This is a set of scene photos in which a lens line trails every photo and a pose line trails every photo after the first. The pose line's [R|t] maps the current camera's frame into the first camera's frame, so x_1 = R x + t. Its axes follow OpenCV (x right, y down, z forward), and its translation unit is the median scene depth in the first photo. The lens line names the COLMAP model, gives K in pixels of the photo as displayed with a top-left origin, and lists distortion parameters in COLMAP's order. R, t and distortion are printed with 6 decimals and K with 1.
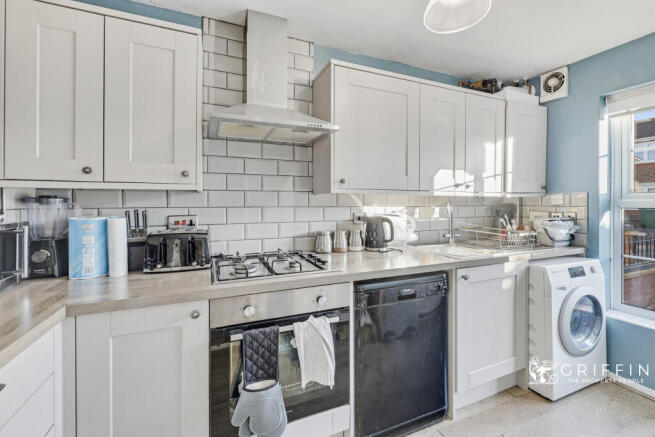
lens RADIAL K [[278.4, 0, 326.9], [0, 278.4, 202.5], [0, 0, 1]] dist [-0.000675, -0.000115]
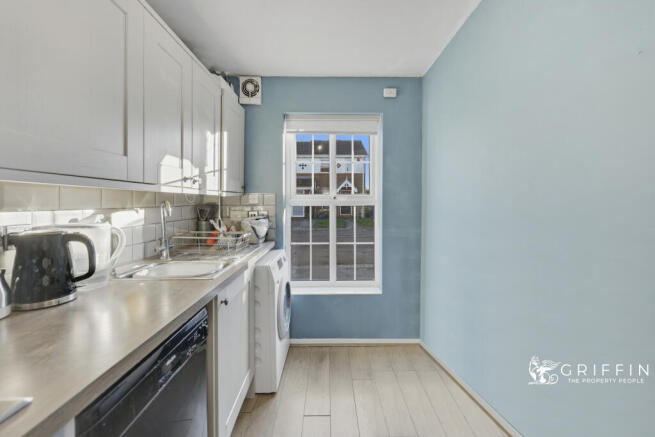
lens RADIAL K [[287.2, 0, 326.5], [0, 287.2, 204.6], [0, 0, 1]] dist [0.030157, 0.000301]
pose [[0.392782, -0.010922, 0.919567, -0.090198], [-0.001630, 0.999920, 0.012573, -0.003949], [-0.919630, -0.006437, 0.392733, 0.331584]]
